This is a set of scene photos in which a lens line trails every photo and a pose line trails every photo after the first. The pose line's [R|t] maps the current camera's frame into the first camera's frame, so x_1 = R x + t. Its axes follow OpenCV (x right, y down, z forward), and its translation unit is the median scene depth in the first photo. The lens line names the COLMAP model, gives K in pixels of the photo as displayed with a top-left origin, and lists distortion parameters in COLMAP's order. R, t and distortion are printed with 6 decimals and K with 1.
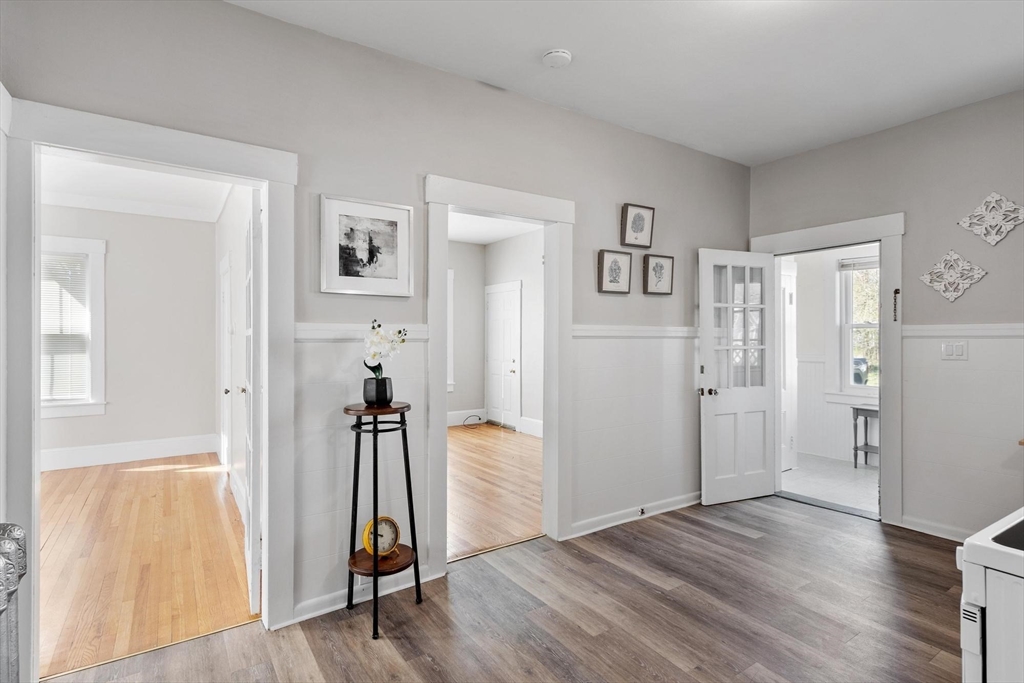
lens RADIAL K [[497.9, 0, 485.0], [0, 497.9, 337.6], [0, 0, 1]] dist [0.004451, -0.003722]
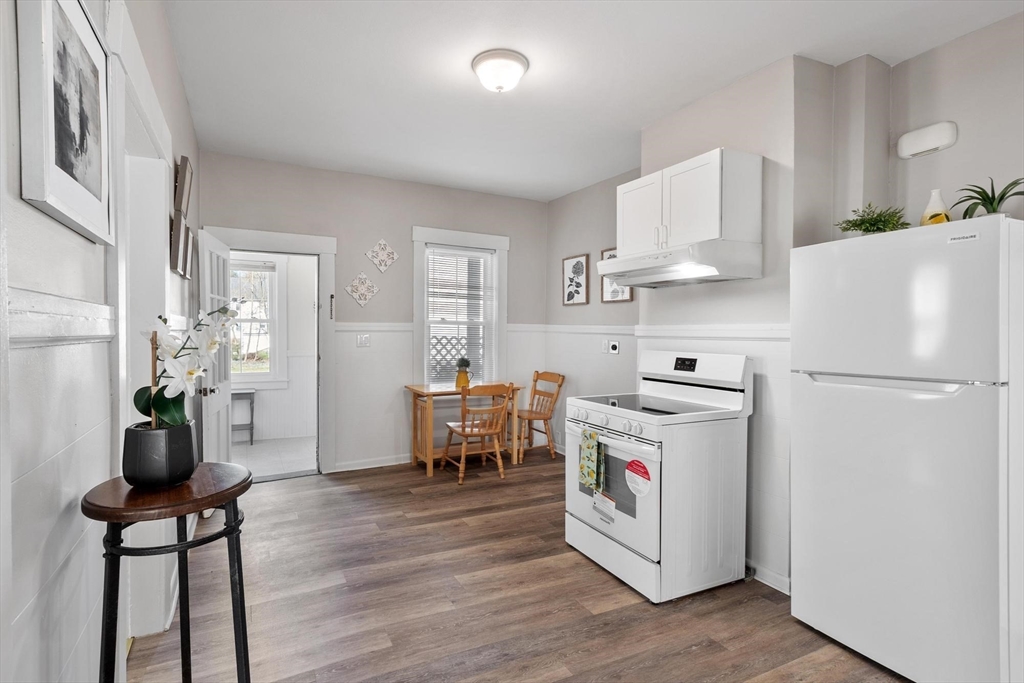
lens RADIAL K [[492.5, 0, 489.7], [0, 492.5, 339.3], [0, 0, 1]] dist [-0.002083, 0.000483]
pose [[0.096128, -0.015839, 0.995243, -0.585876], [-0.004588, 0.999856, 0.016355, -0.003072], [-0.995358, -0.006139, 0.096041, 0.614350]]
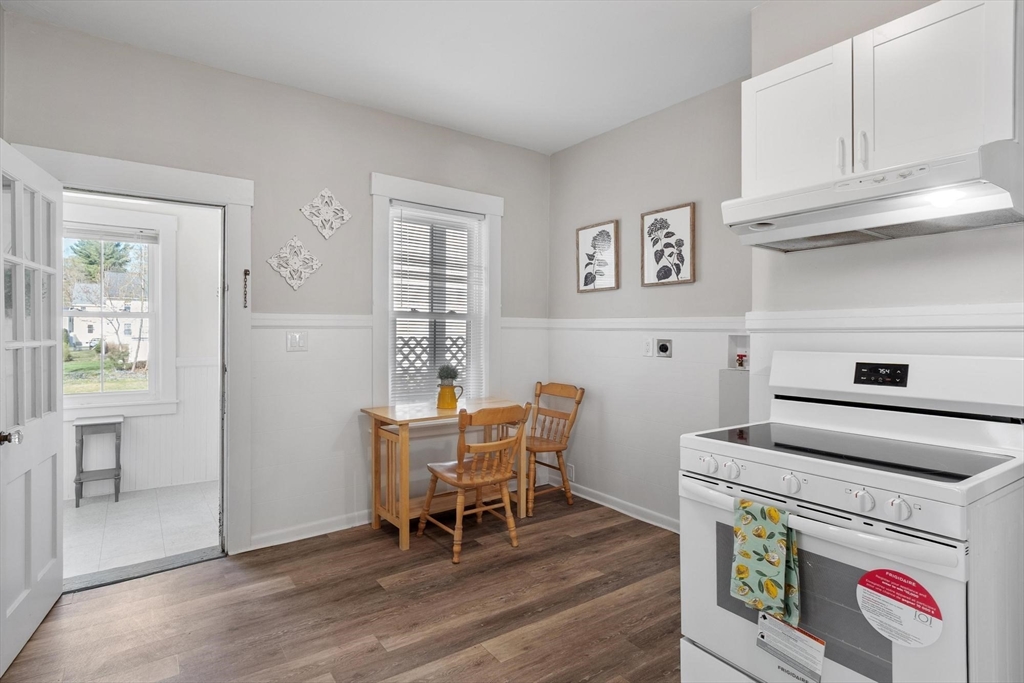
lens RADIAL K [[521.1, 0, 491.2], [0, 521.1, 330.5], [0, 0, 1]] dist [0.005043, -0.001508]
pose [[-0.037895, 0.007231, 0.999256, -0.091706], [0.001780, 0.999973, -0.007169, 0.016618], [-0.999280, 0.001507, -0.037907, 0.833637]]
